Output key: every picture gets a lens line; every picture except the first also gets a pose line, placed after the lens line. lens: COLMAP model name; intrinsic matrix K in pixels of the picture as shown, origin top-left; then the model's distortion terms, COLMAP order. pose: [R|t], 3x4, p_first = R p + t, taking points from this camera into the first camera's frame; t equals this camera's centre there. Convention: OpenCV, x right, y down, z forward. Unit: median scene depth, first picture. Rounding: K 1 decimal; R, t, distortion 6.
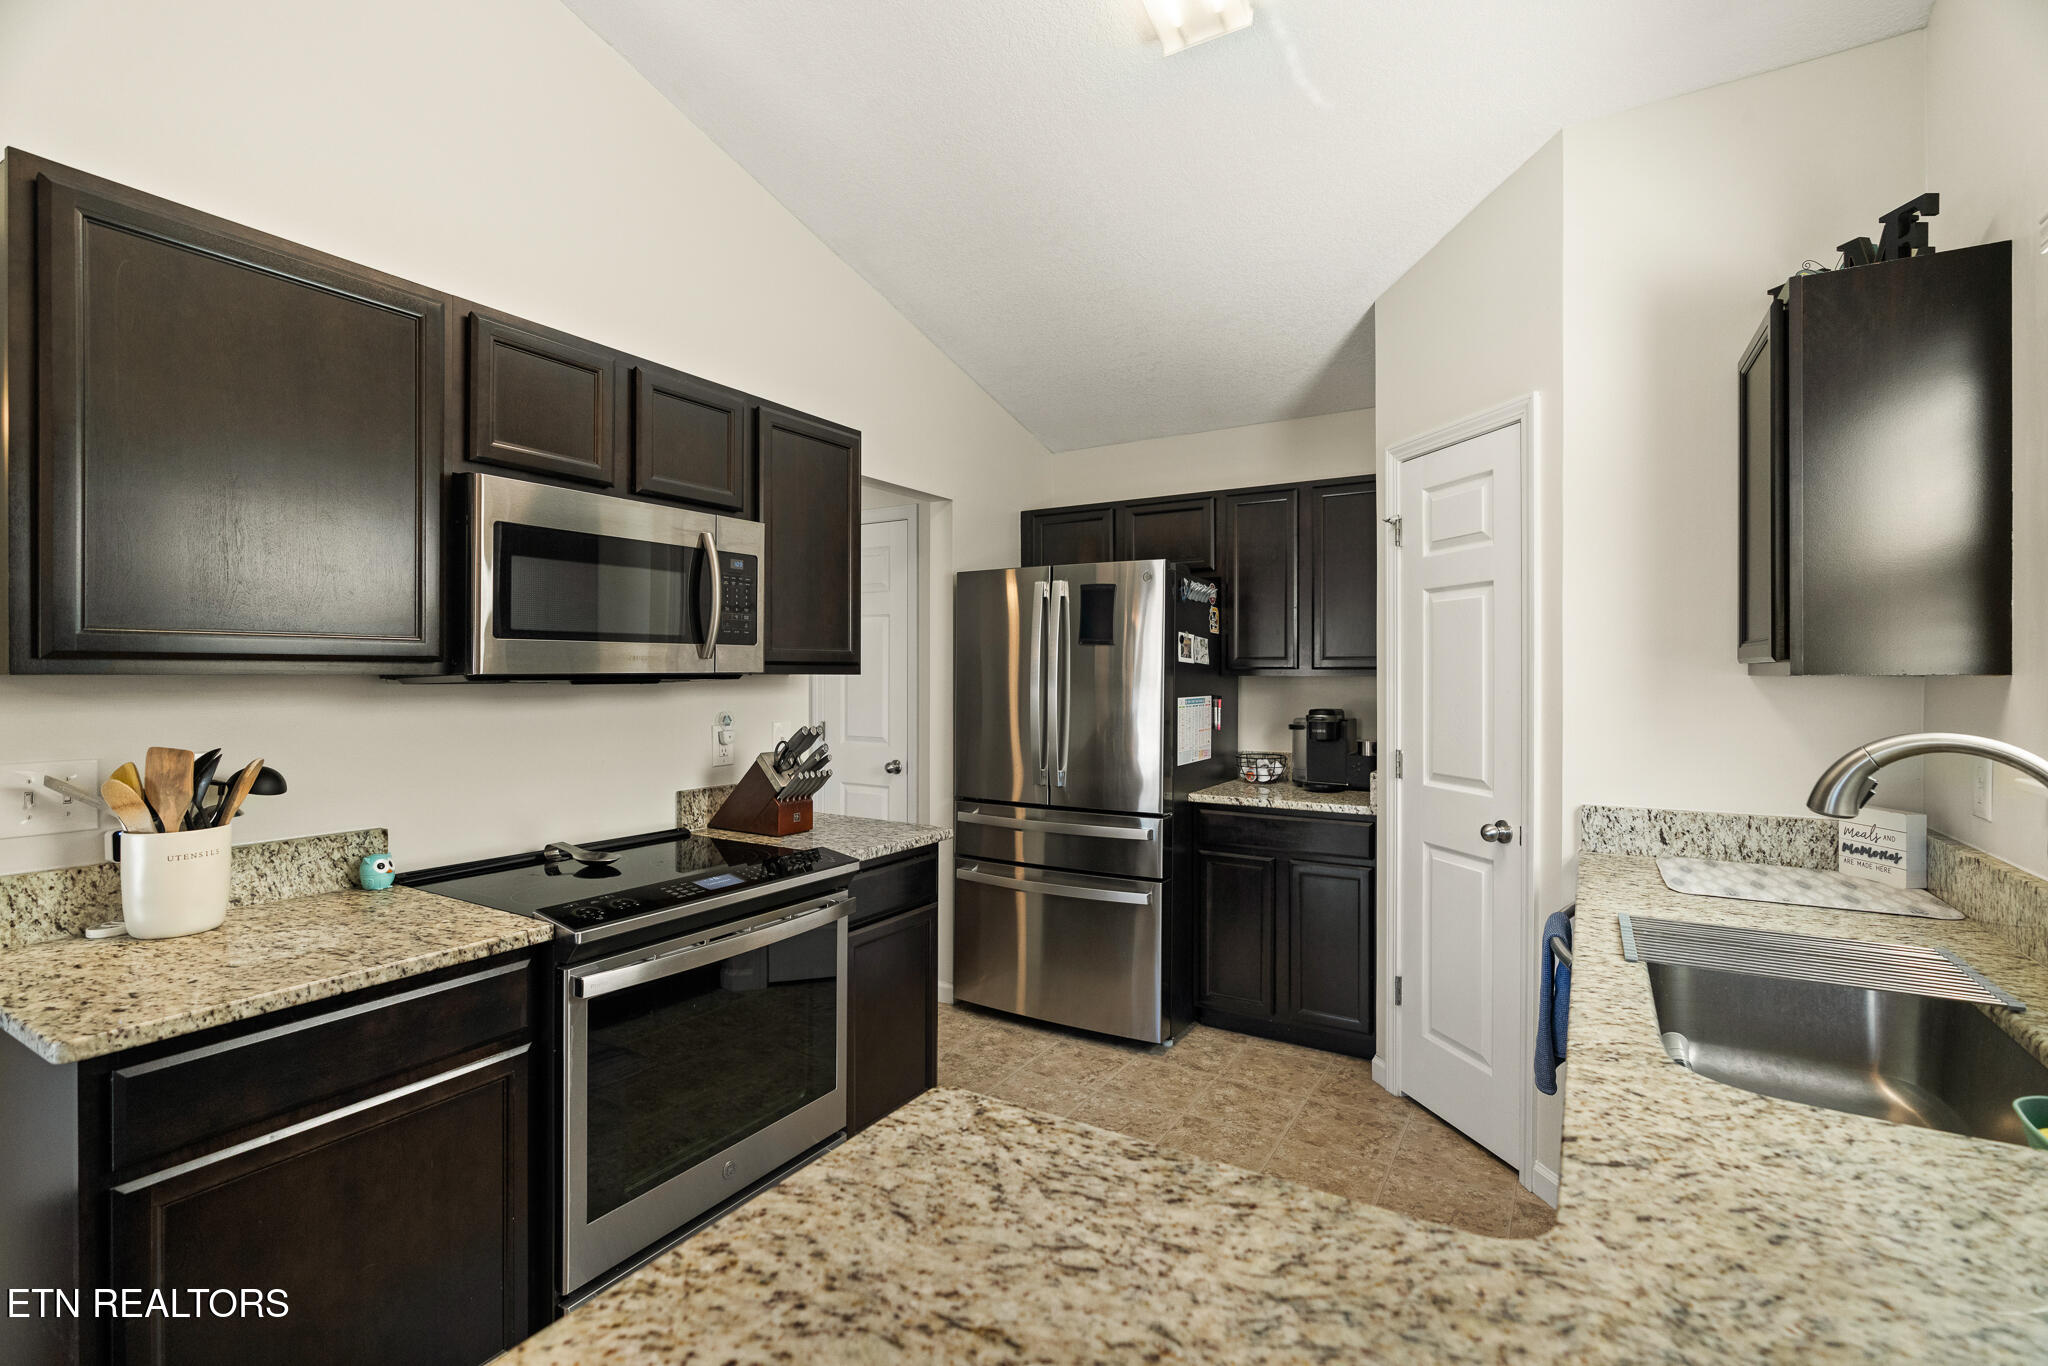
lens RADIAL K [[934.2, 0, 1033.8], [0, 934.2, 685.6], [0, 0, 1]] dist [-0.007941, 0.002179]
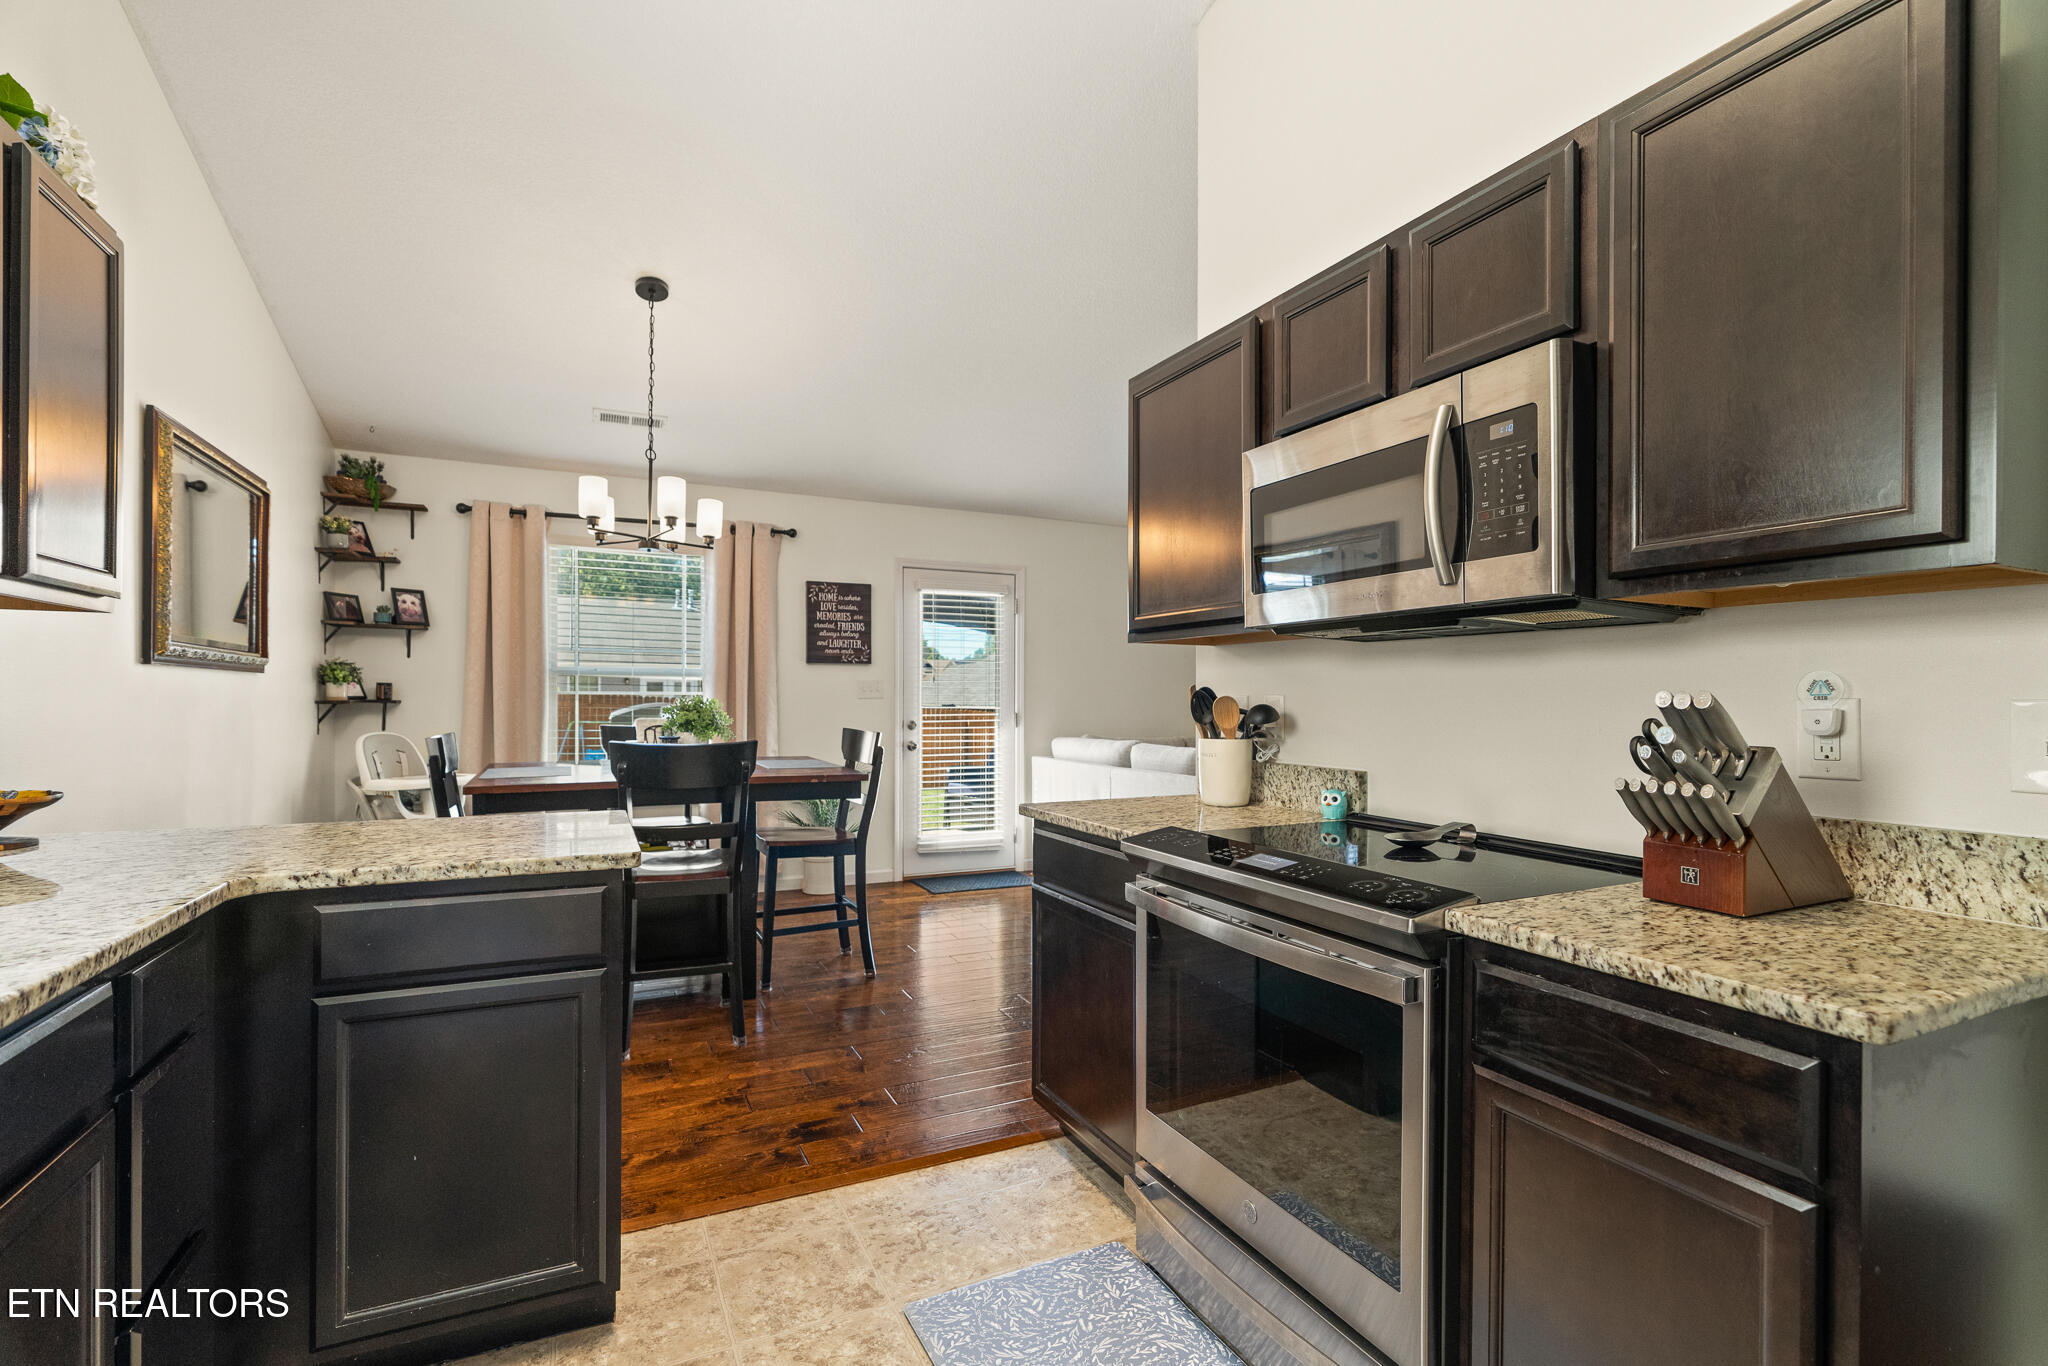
lens RADIAL K [[934.2, 0, 1035.6], [0, 934.2, 691.0], [0, 0, 1]] dist [-0.007941, 0.002179]
pose [[-0.544713, -0.013404, -0.838516, 0.433759], [-0.017418, 0.999837, -0.004668, 0.063624], [0.838442, 0.012062, -0.544858, 1.196587]]
